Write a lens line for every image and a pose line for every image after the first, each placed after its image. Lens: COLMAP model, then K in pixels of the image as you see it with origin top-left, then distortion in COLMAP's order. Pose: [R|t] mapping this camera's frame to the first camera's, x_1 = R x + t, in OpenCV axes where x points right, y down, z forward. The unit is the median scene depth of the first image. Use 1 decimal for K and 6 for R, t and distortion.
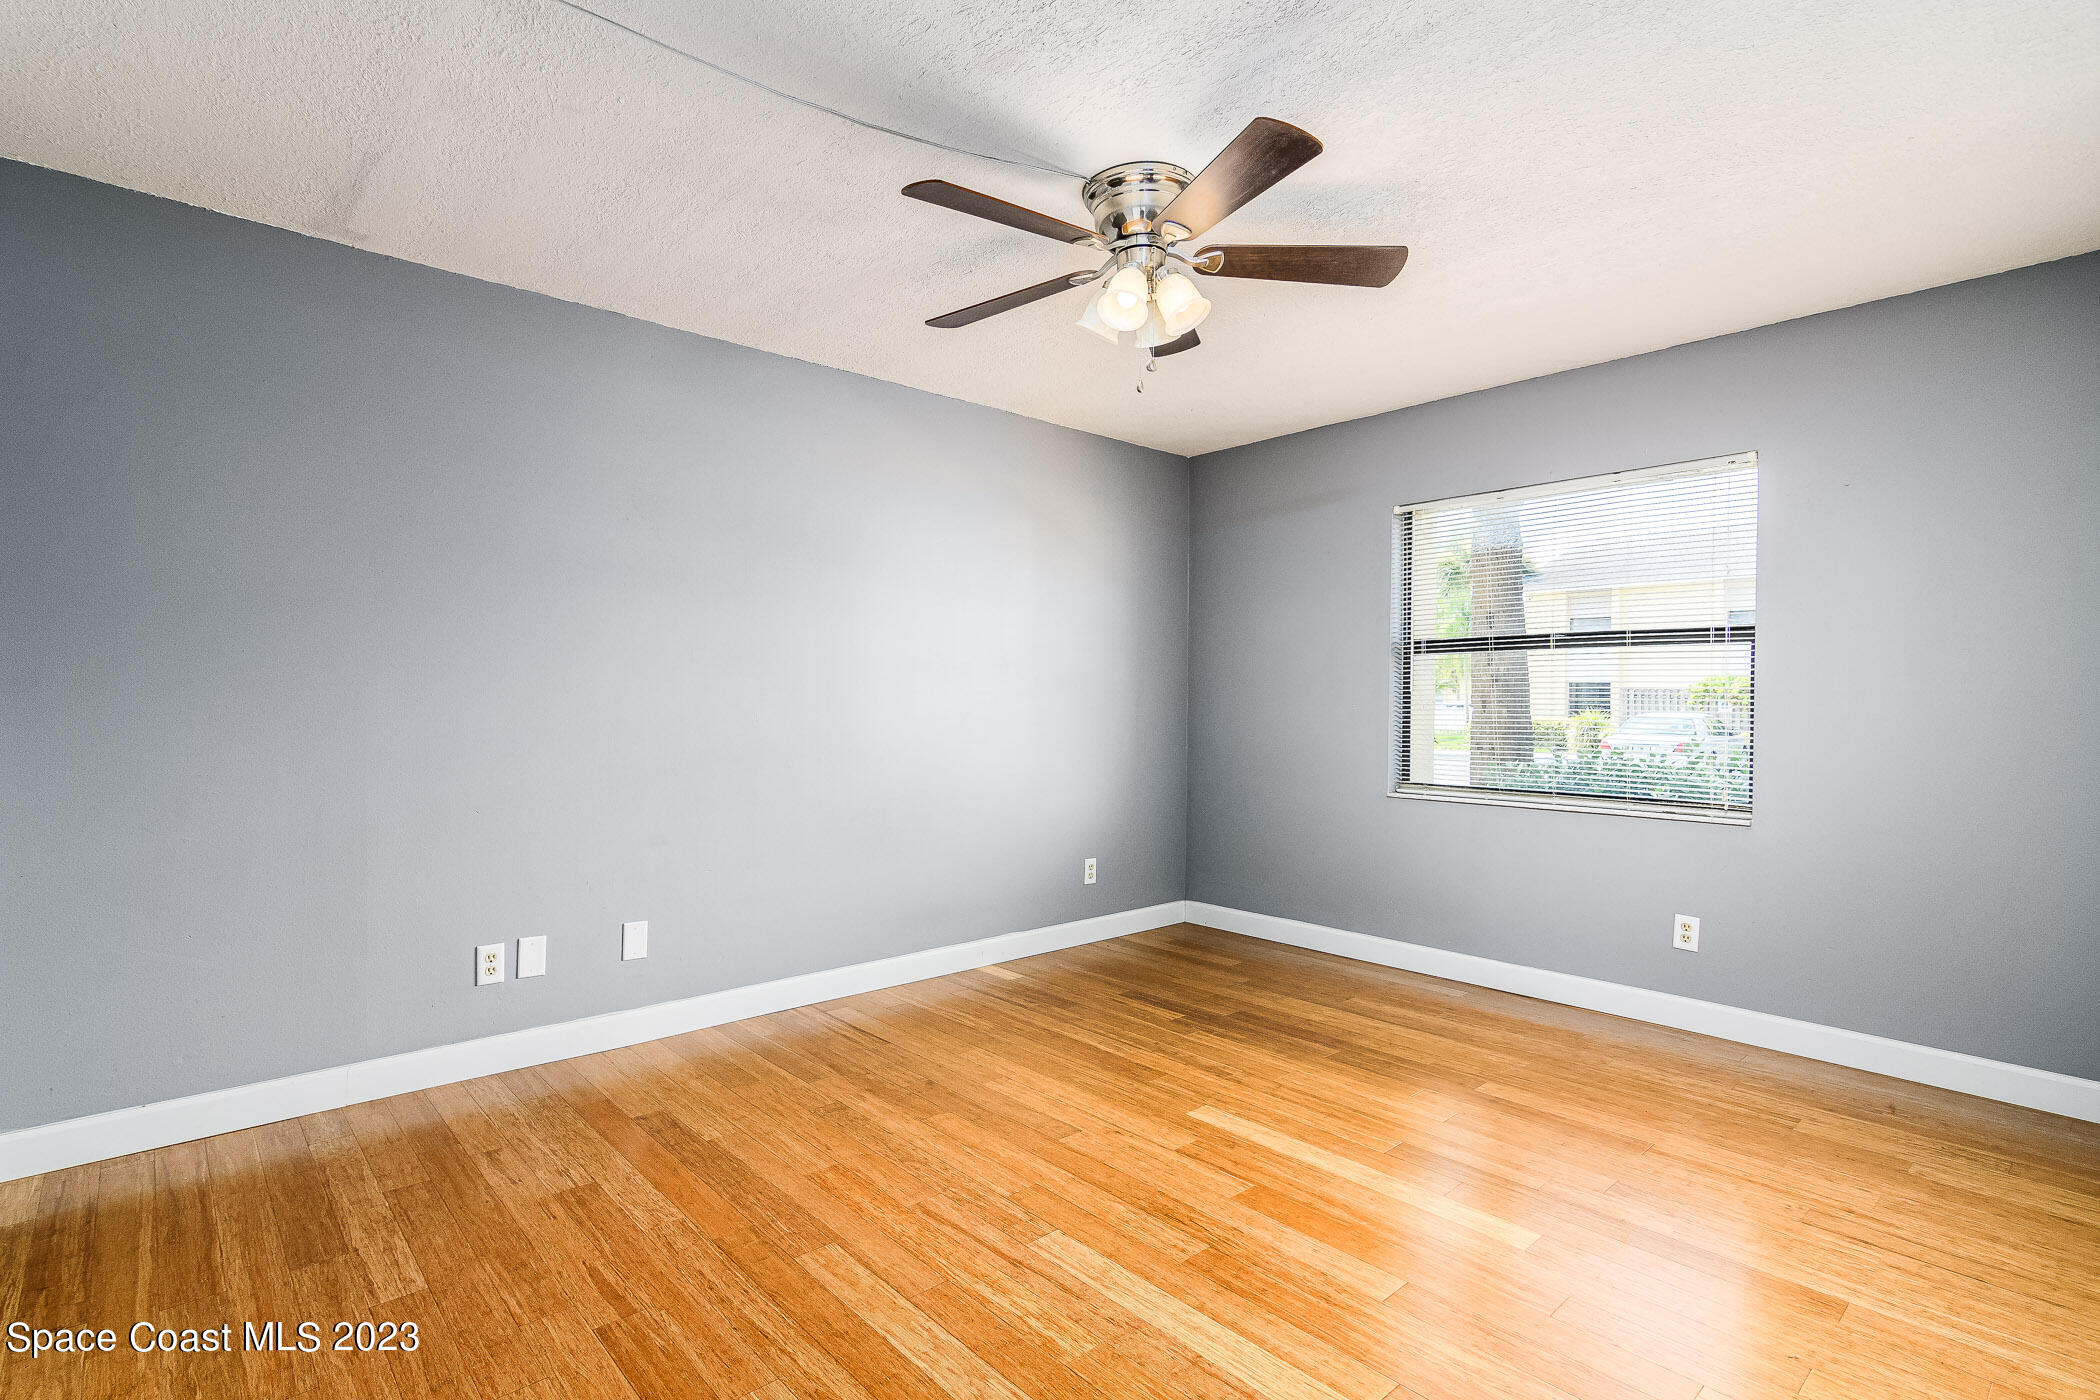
lens RADIAL K [[1007.5, 0, 1023.0], [0, 1007.5, 707.4], [0, 0, 1]] dist [-0.000154, 0.004286]
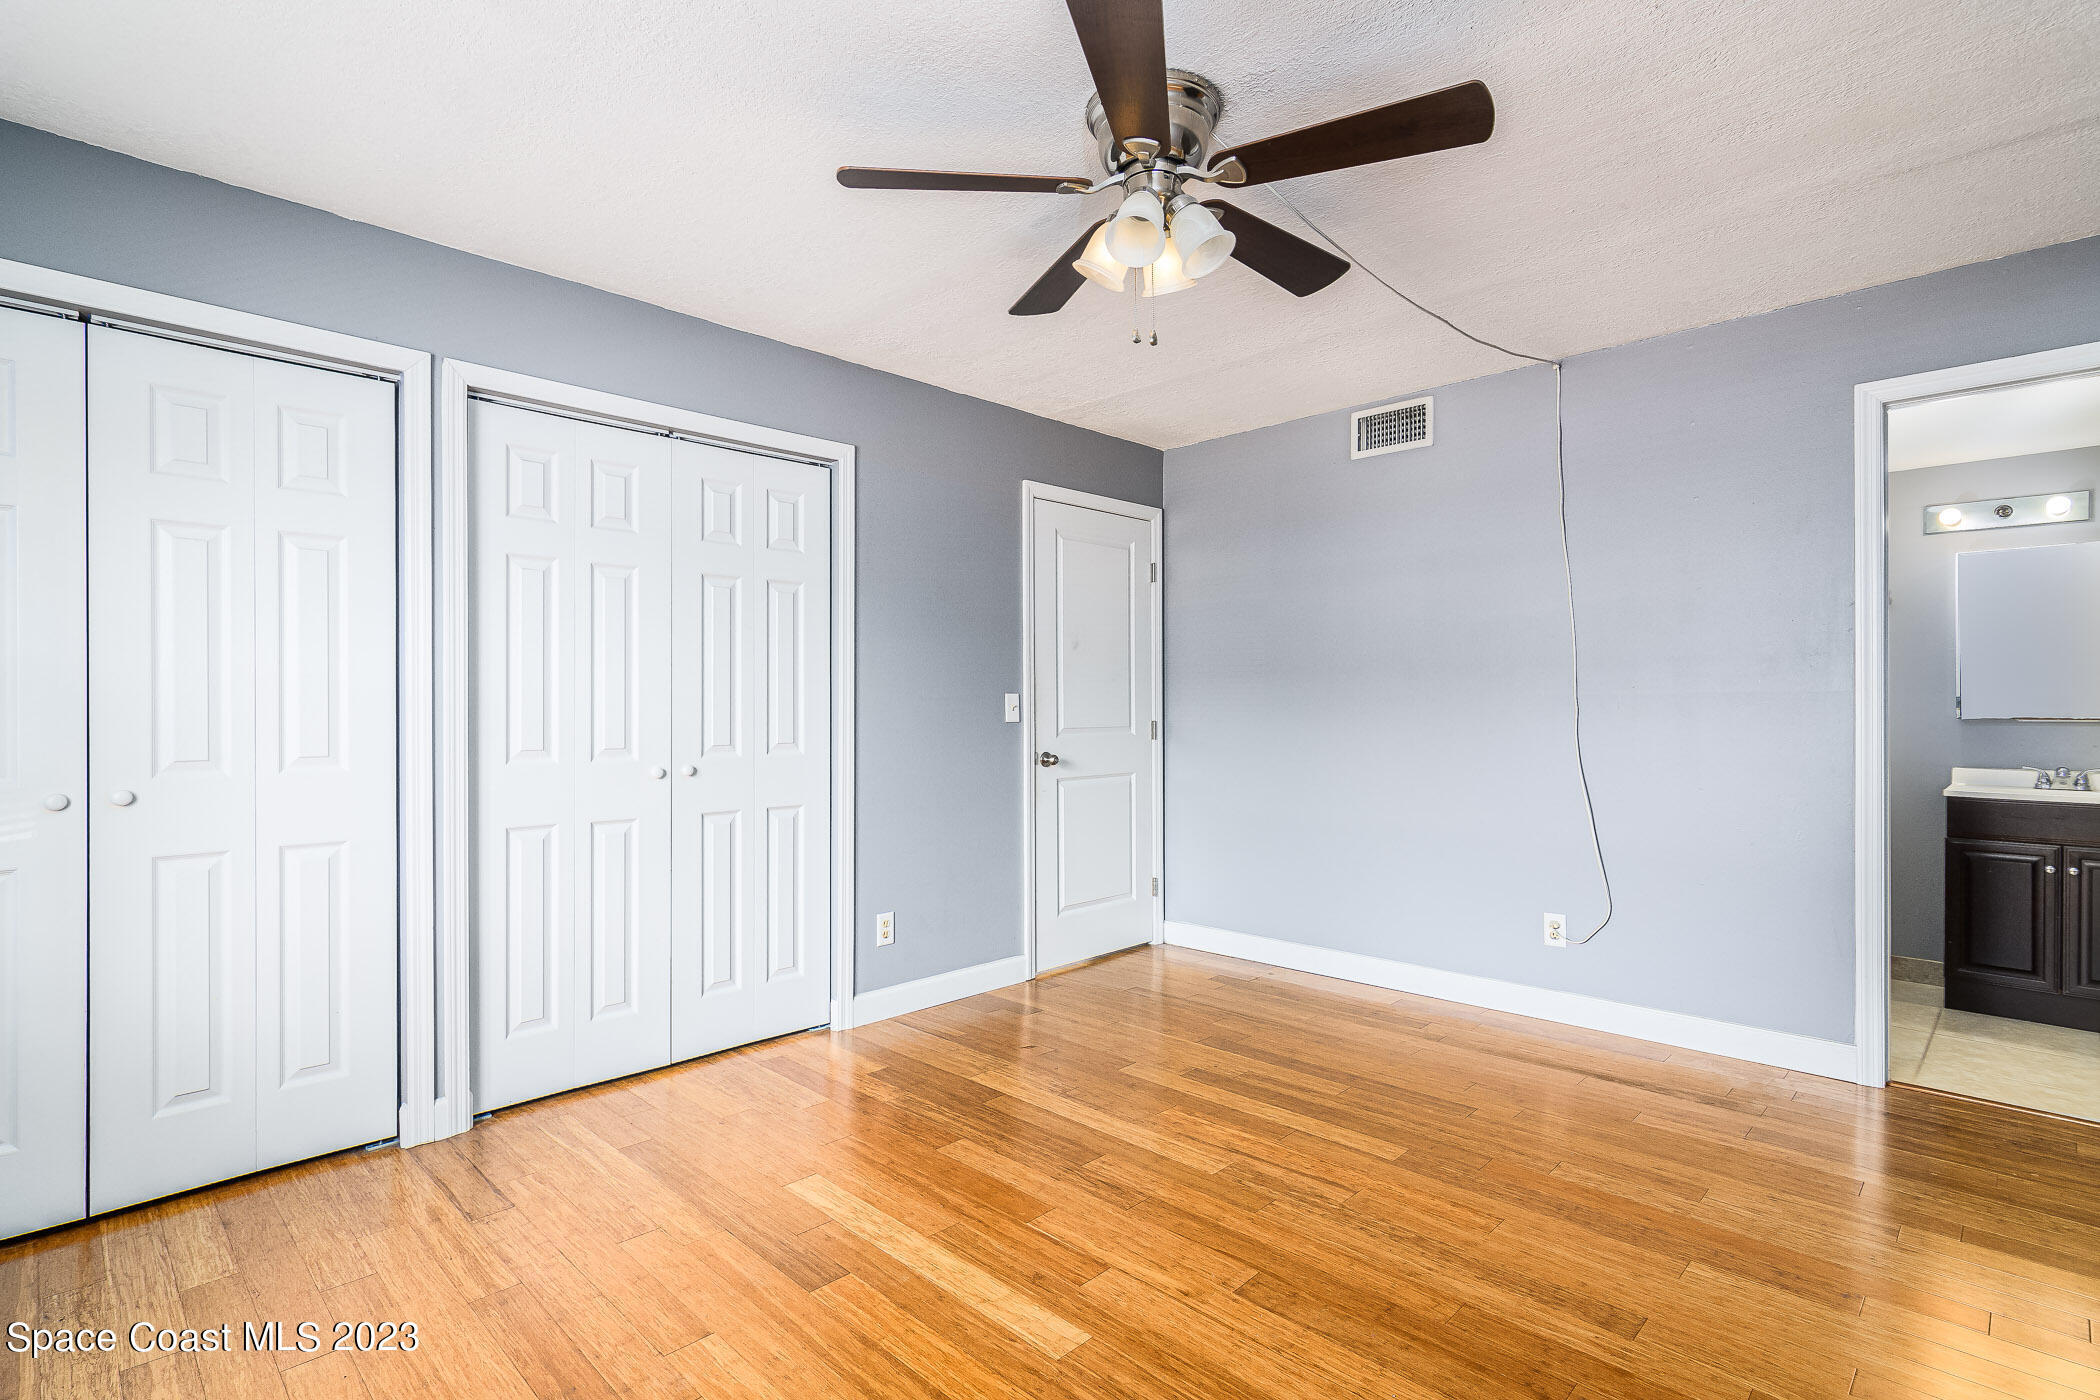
lens RADIAL K [[1007.5, 0, 1023.0], [0, 1007.5, 707.4], [0, 0, 1]] dist [-0.000154, 0.004286]
pose [[-0.998342, -0.003519, -0.057446, 0.289674], [-0.004002, 0.999958, 0.008292, -0.014819], [0.057415, 0.008509, -0.998314, 1.946097]]
